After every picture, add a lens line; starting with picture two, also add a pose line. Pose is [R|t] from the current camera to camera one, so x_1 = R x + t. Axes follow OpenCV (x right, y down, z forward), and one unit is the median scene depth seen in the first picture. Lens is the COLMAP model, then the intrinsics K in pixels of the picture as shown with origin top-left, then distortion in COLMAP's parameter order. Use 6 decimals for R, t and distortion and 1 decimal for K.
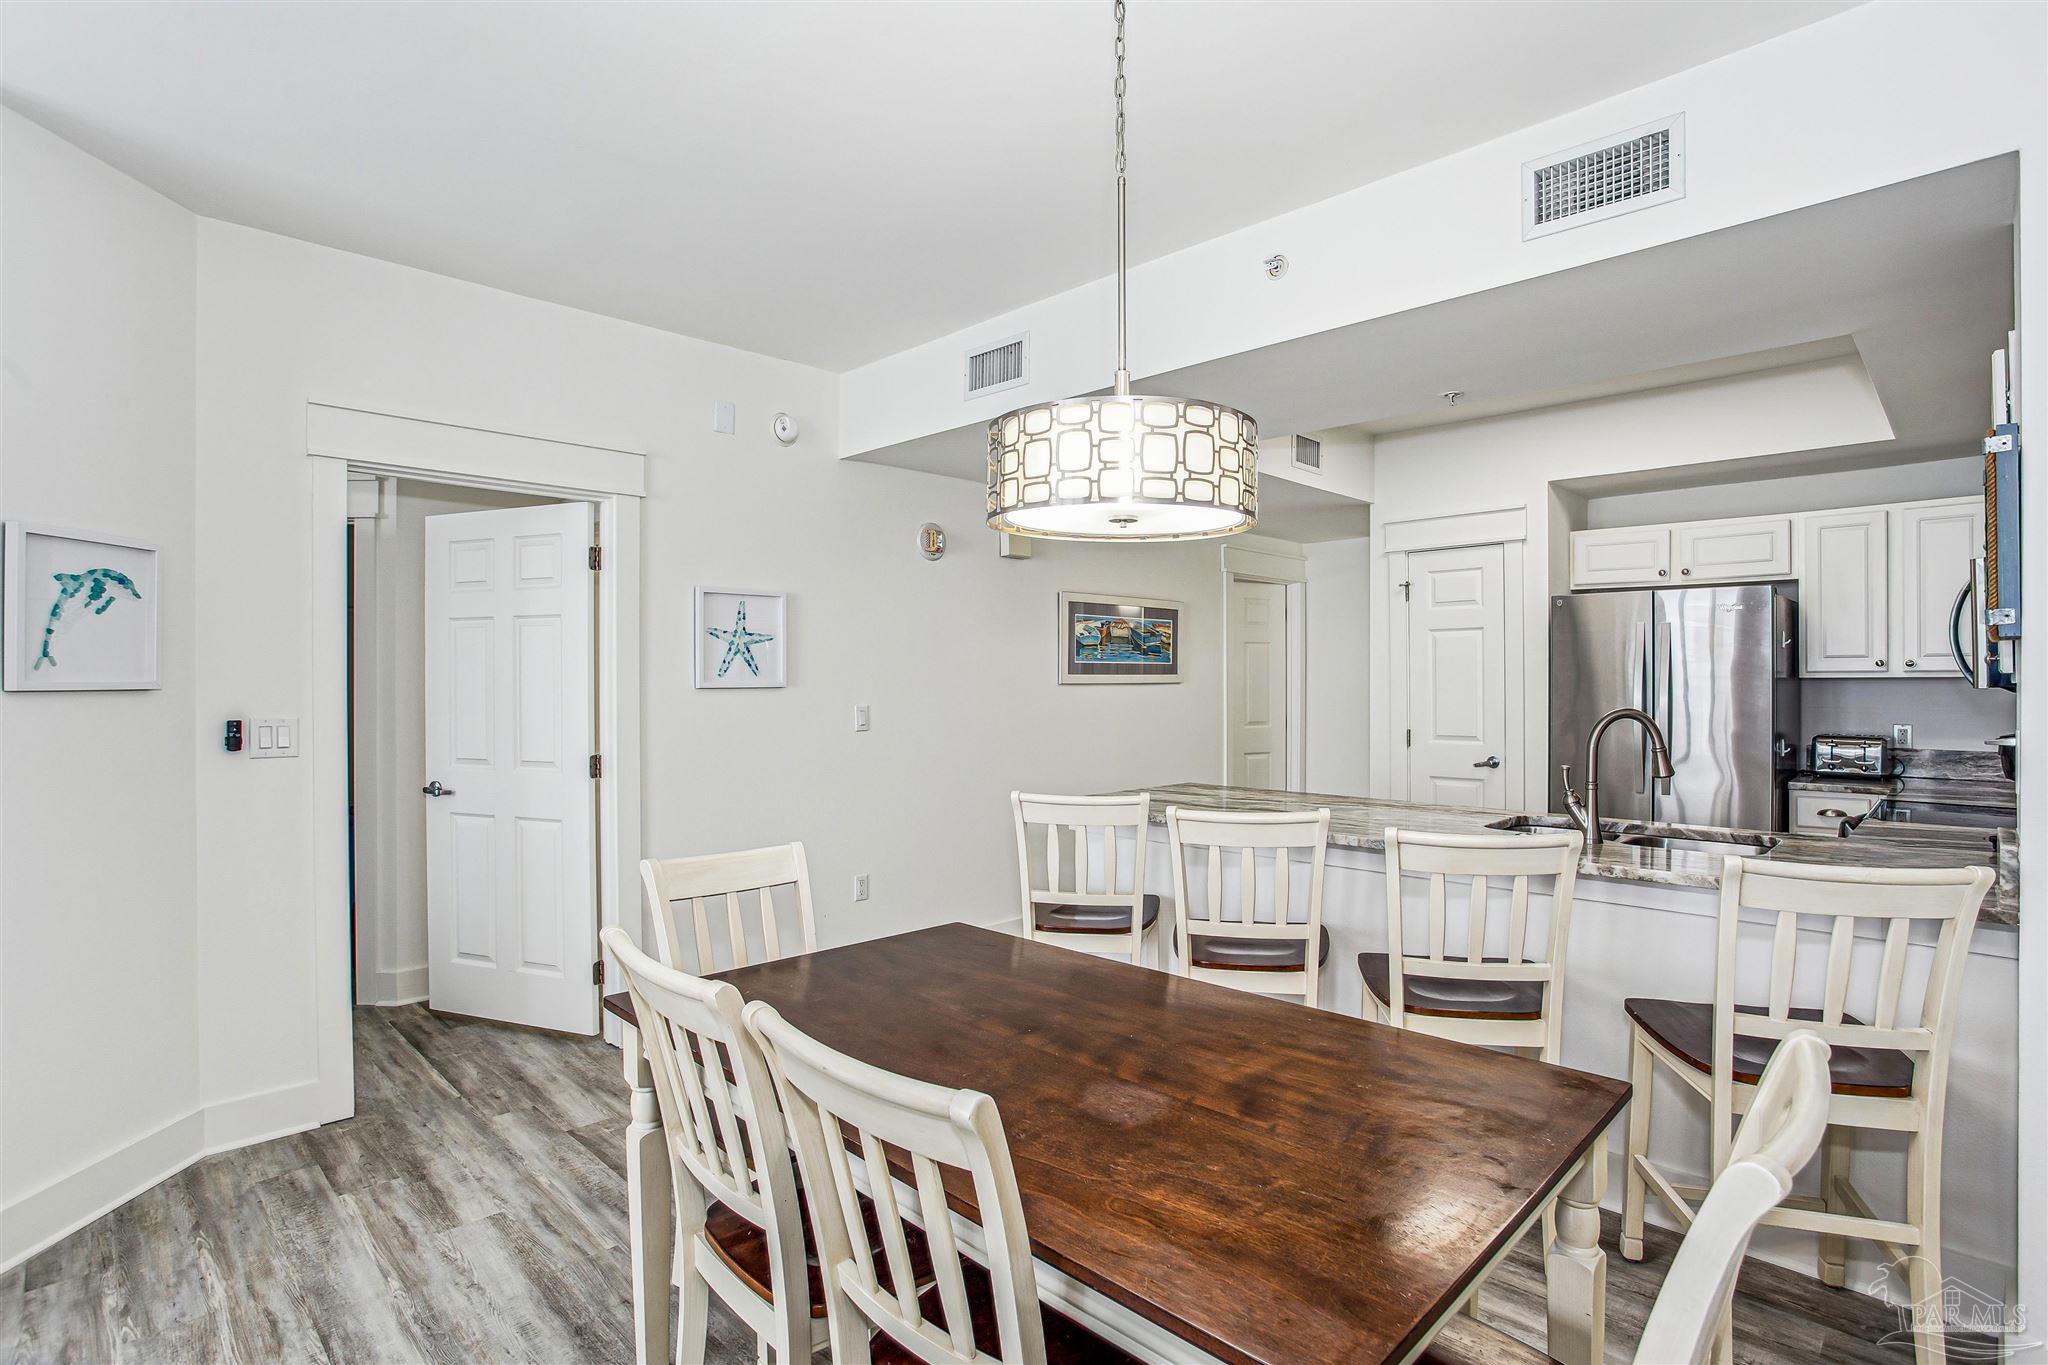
lens RADIAL K [[997.9, 0, 1028.4], [0, 997.9, 682.9], [0, 0, 1]] dist [-0.075152, 0.030050]
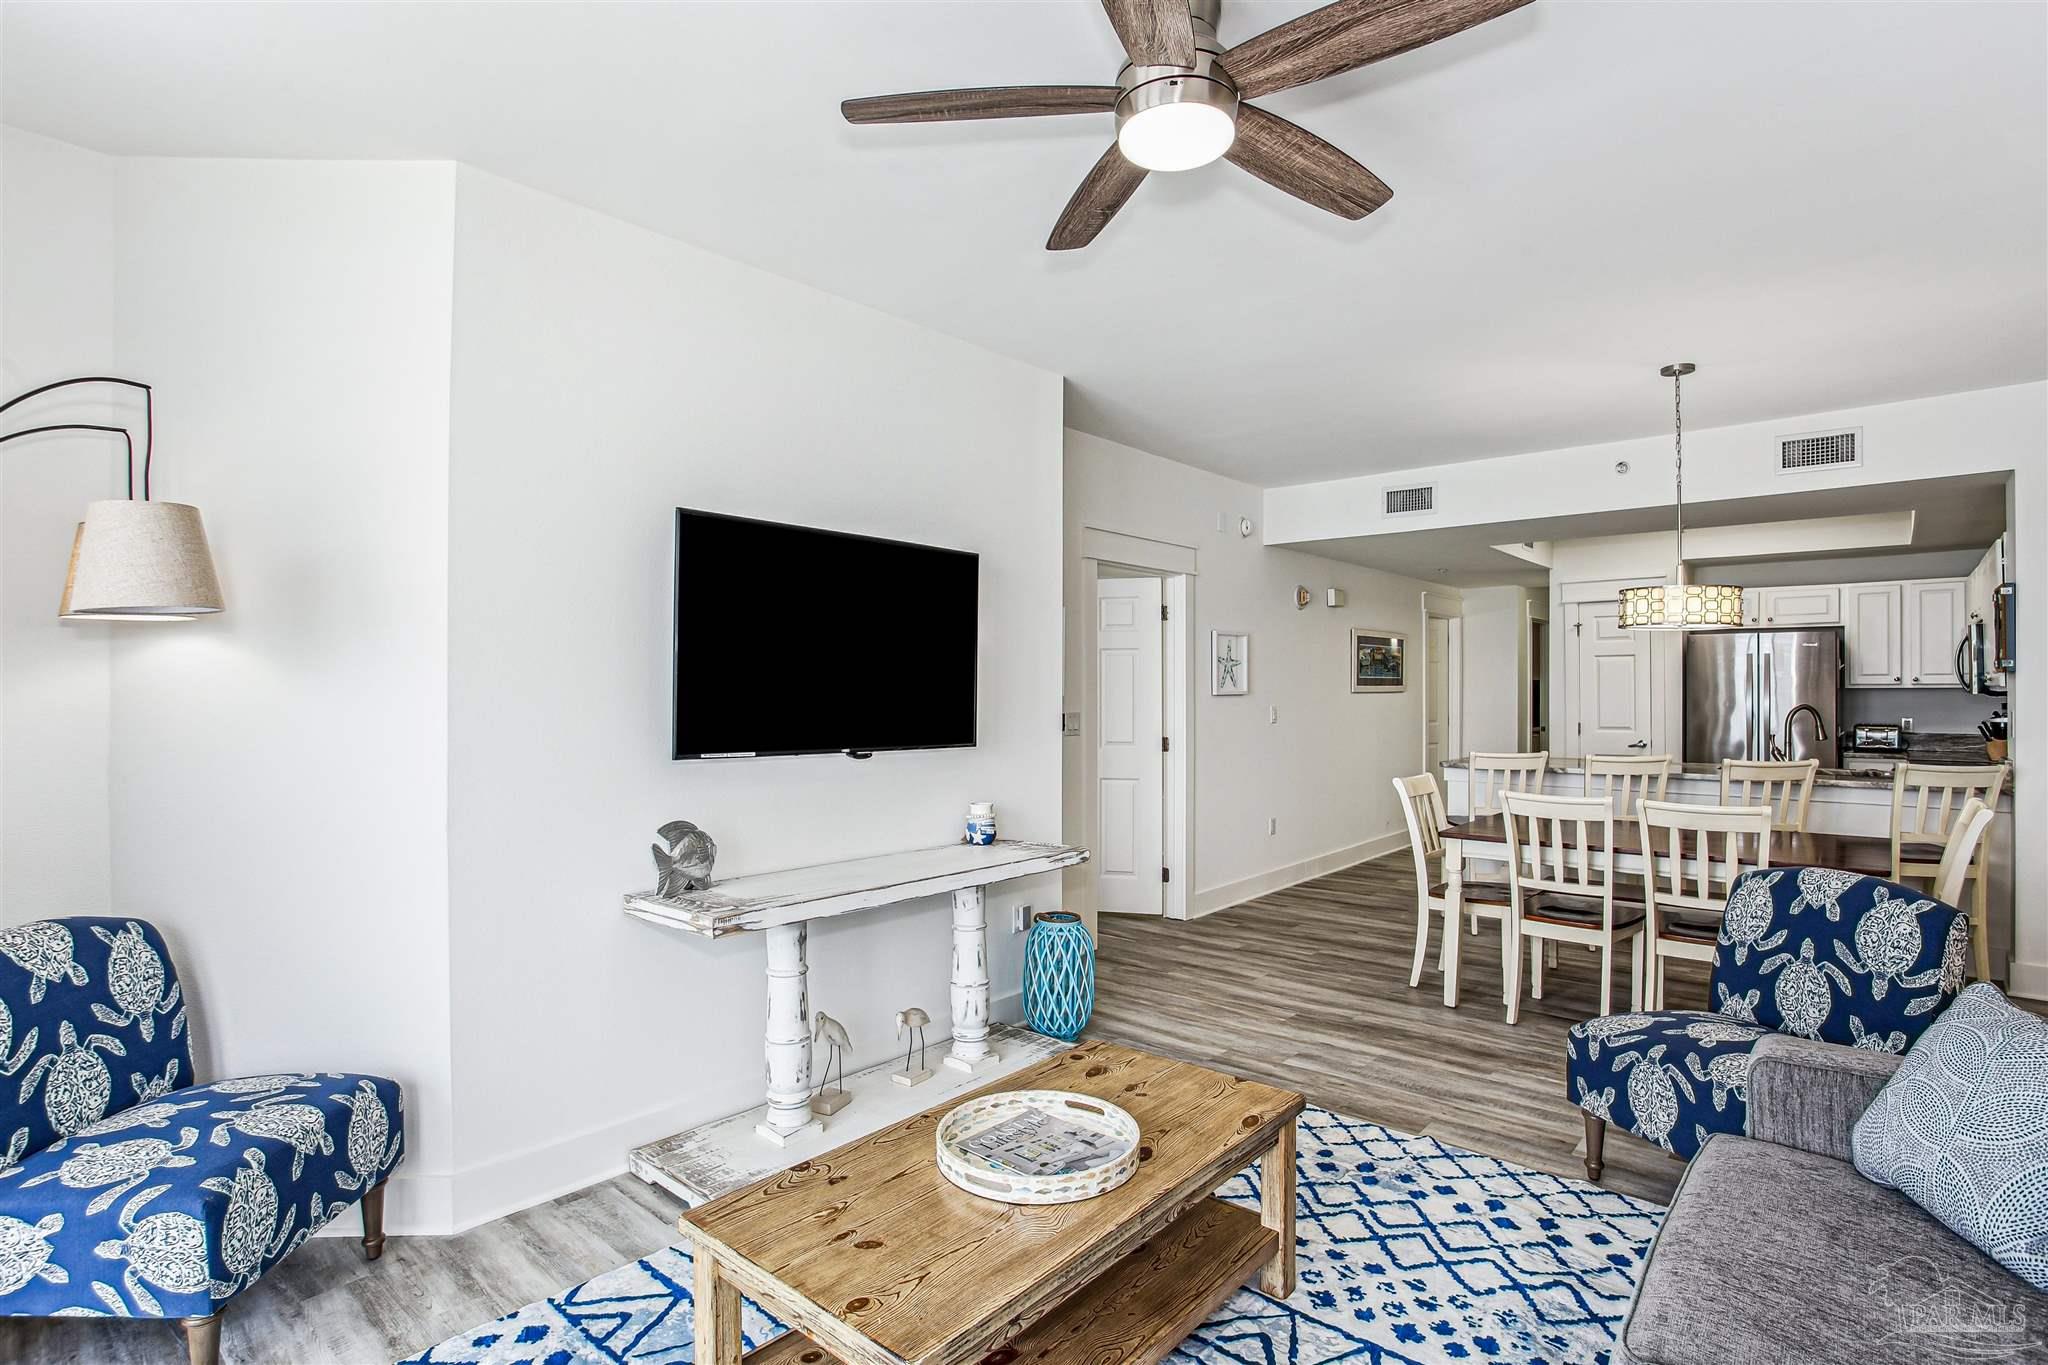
lens RADIAL K [[997.9, 0, 1028.4], [0, 997.9, 682.9], [0, 0, 1]] dist [-0.075152, 0.030050]
pose [[0.998611, 0.000840, 0.052691, -0.636549], [-0.000338, 0.999954, -0.009535, 0.001135], [-0.052696, 0.009504, 0.998565, -0.512955]]
